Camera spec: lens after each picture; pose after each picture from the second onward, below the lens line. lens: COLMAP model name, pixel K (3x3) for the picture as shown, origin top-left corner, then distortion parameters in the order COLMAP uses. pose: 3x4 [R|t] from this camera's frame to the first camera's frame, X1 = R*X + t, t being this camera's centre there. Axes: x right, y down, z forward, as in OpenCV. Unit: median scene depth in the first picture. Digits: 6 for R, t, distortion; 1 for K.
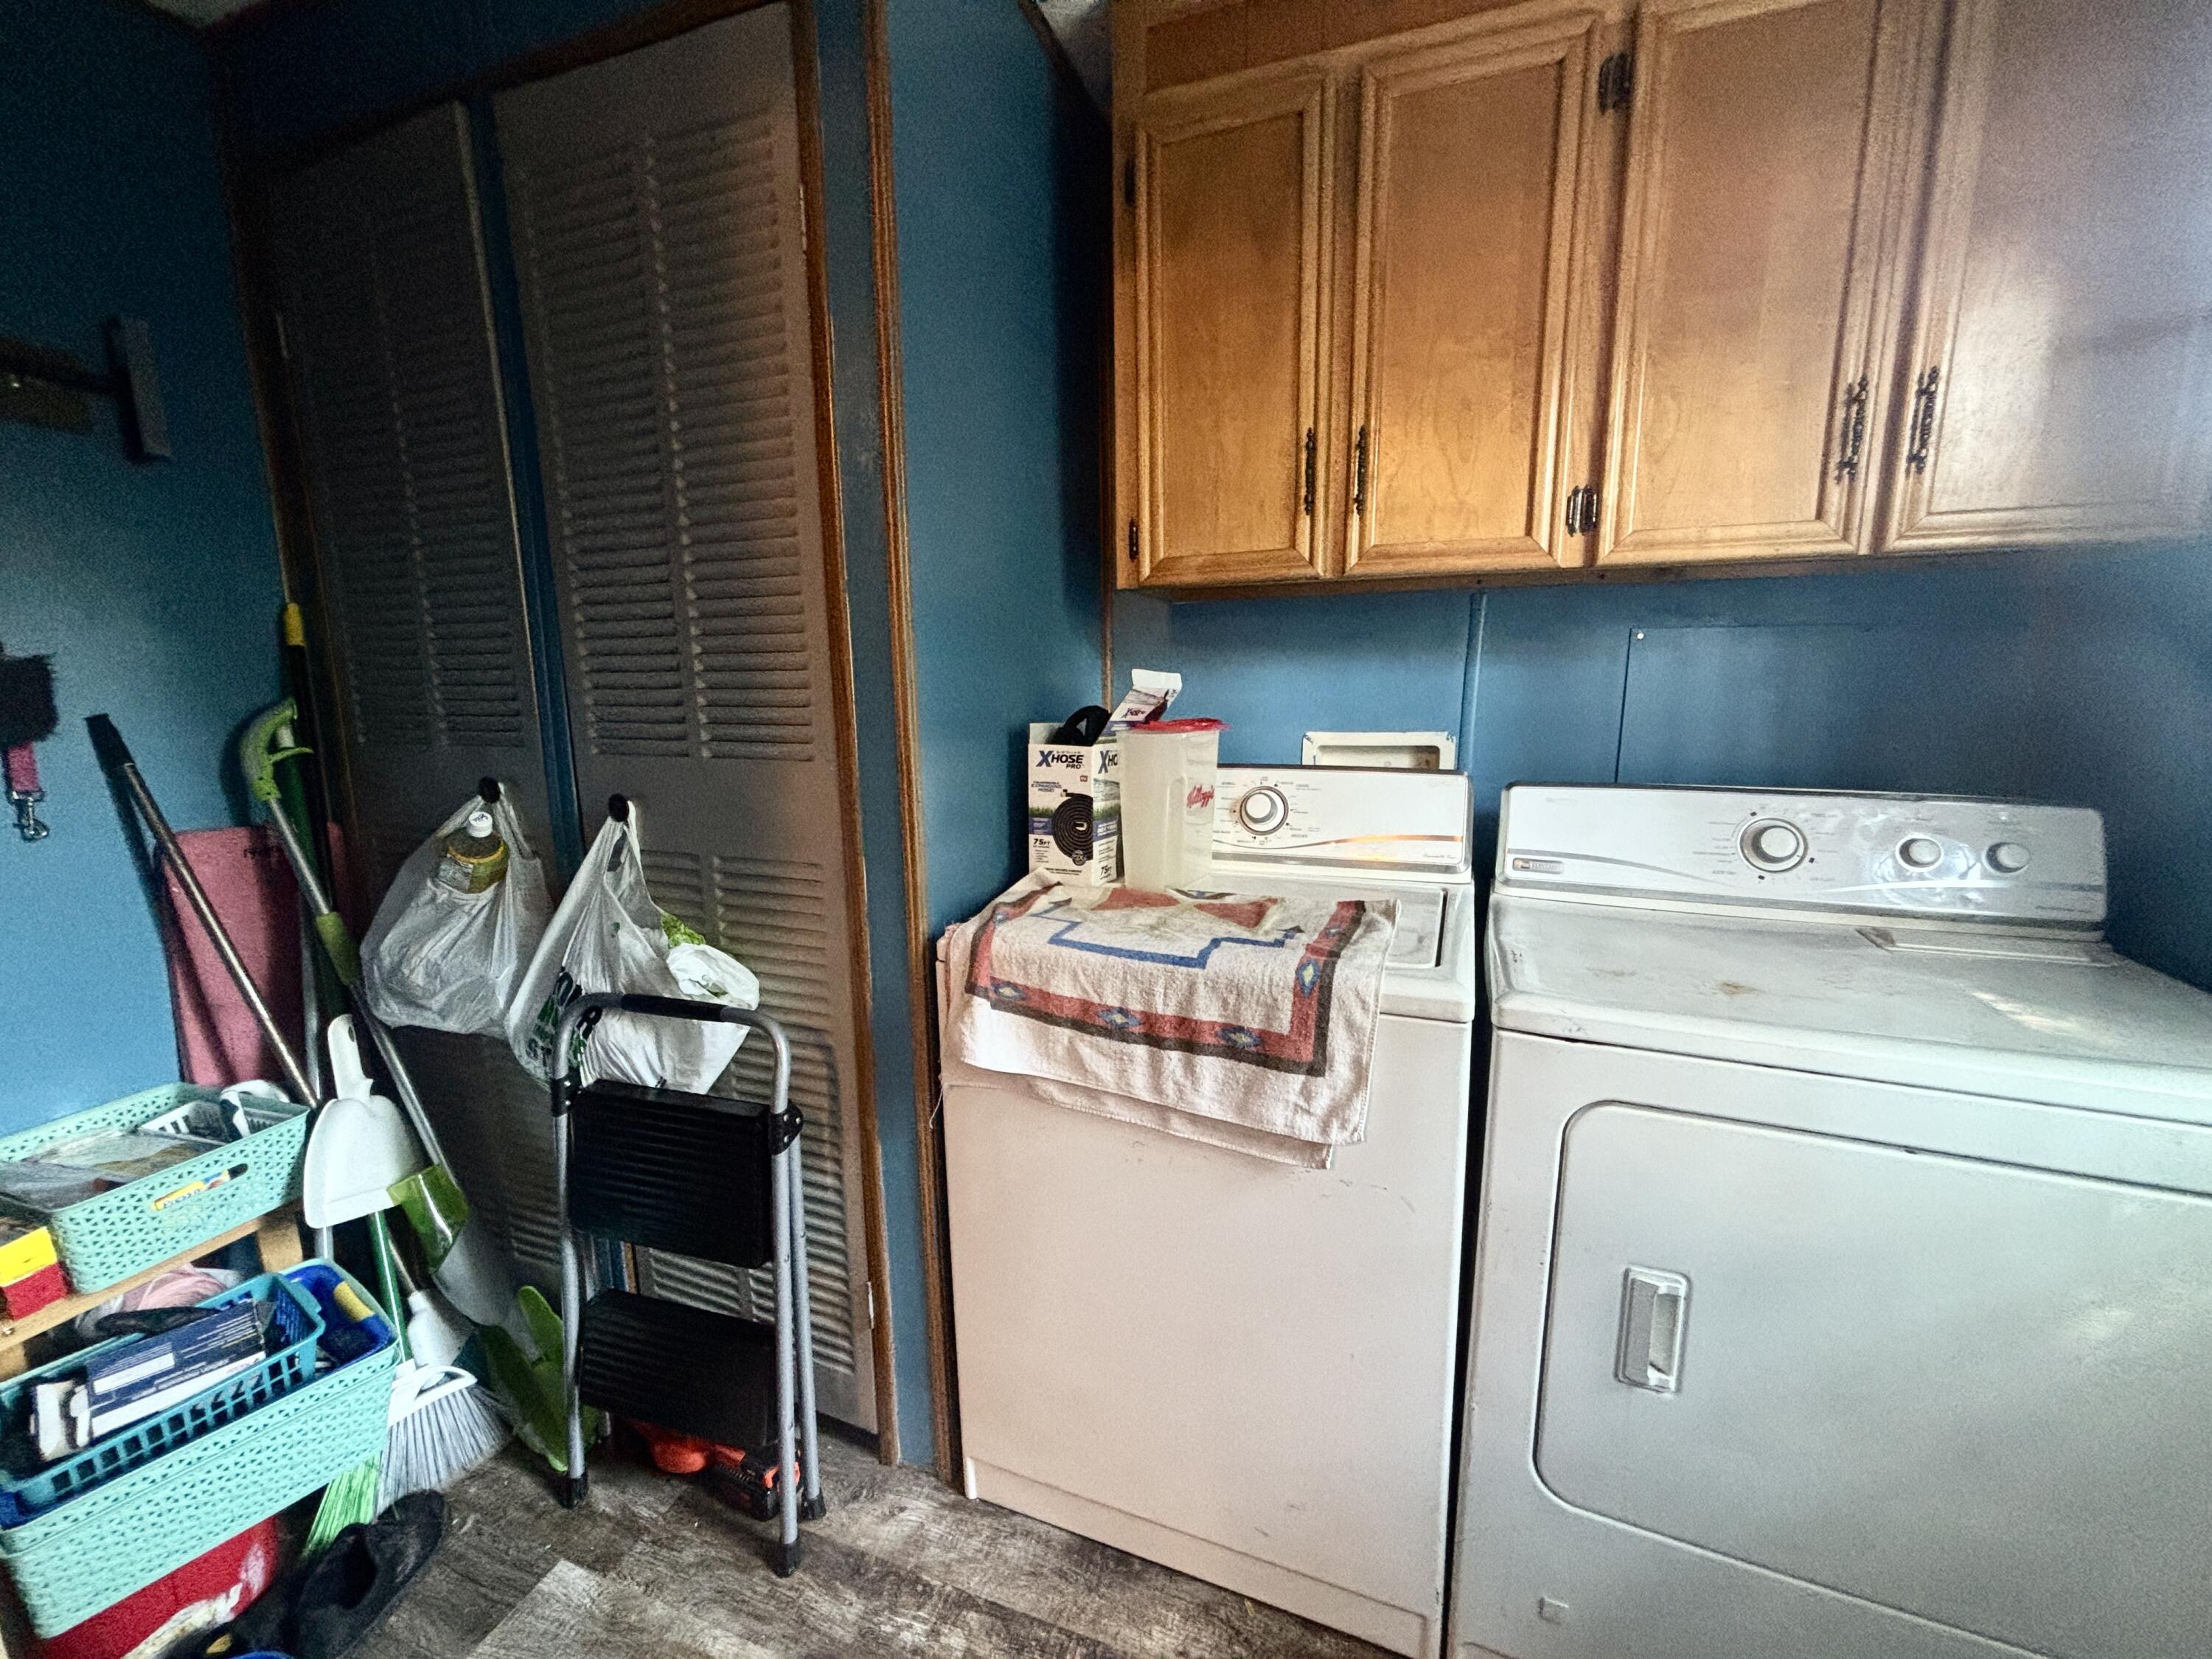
lens RADIAL K [[882.7, 0, 1102.8], [0, 882.7, 844.7], [0, 0, 1]] dist [0.004240, -0.001812]
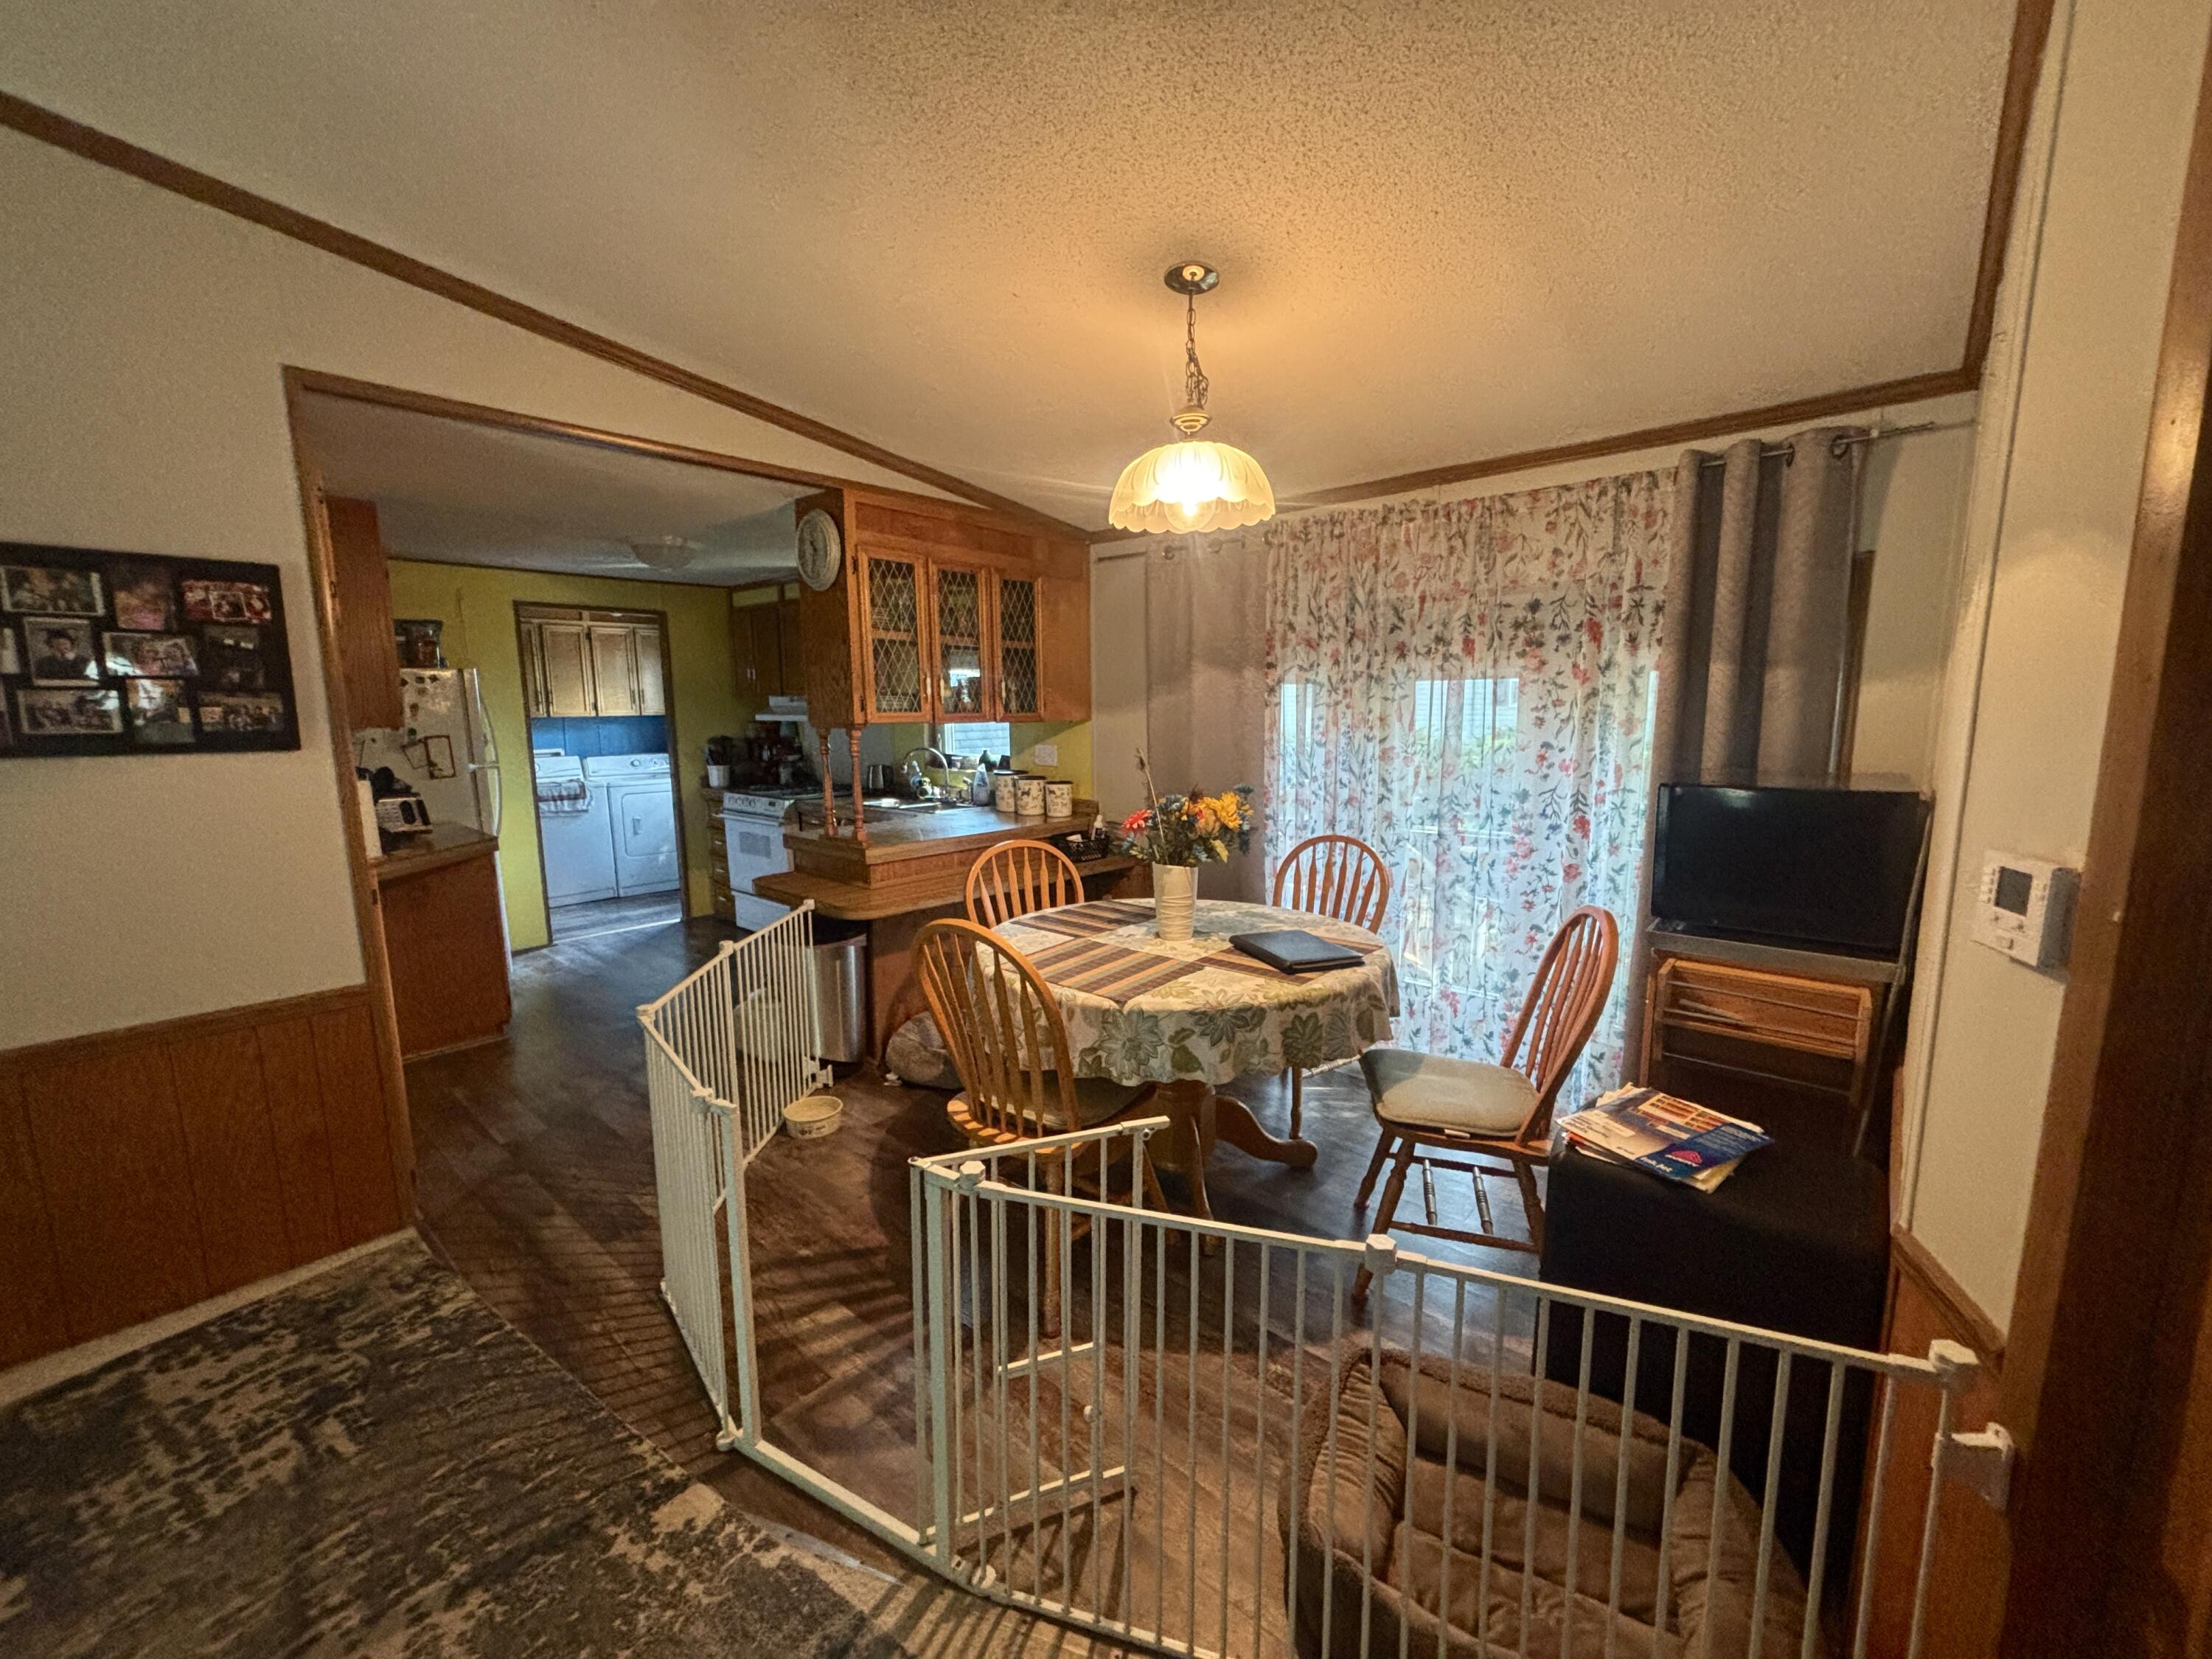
lens RADIAL K [[882.7, 0, 1098.4], [0, 882.7, 825.7], [0, 0, 1]] dist [0.004240, -0.001812]
pose [[0.364655, -0.124463, 0.922787, -4.113673], [0.158221, 0.984897, 0.070317, 0.554285], [-0.917602, 0.120363, 0.378840, -4.578411]]
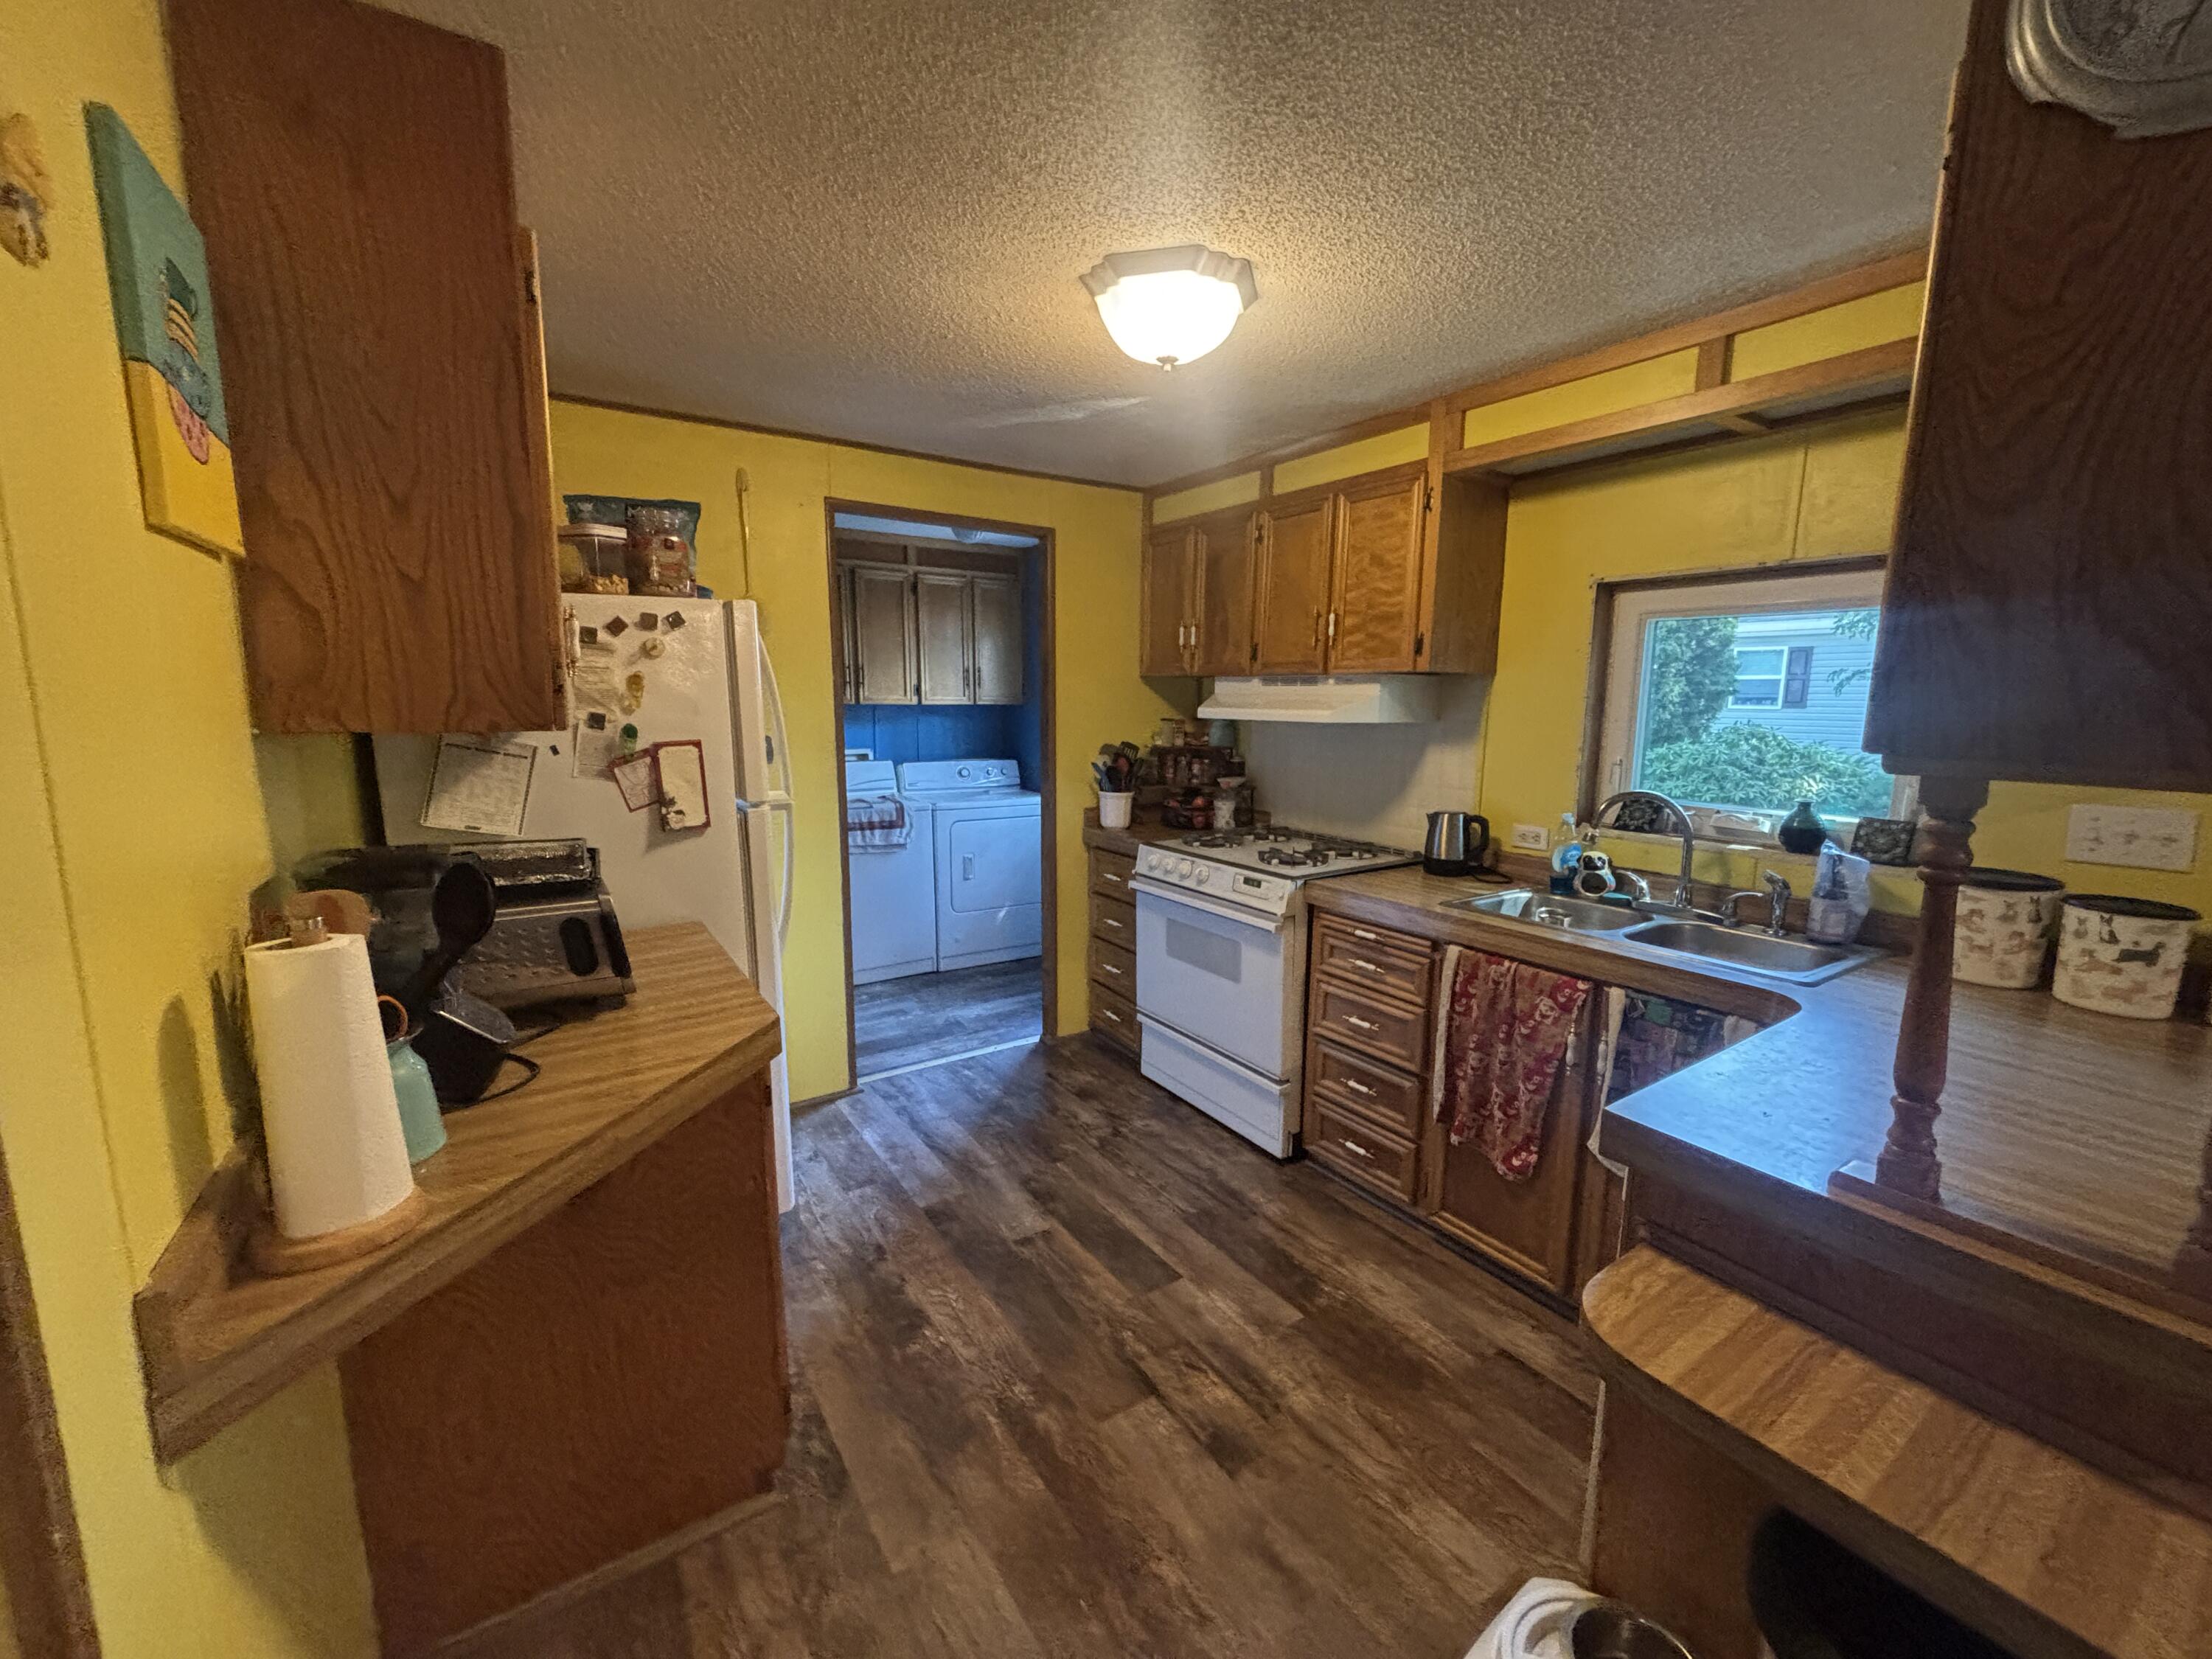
lens RADIAL K [[882.7, 0, 1118.9], [0, 882.7, 832.0], [0, 0, 1]] dist [0.004240, -0.001812]
pose [[0.578667, -0.110804, 0.808002, -2.479685], [0.119669, 0.991540, 0.050270, 0.175684], [-0.806736, 0.067604, 0.587032, -2.250133]]
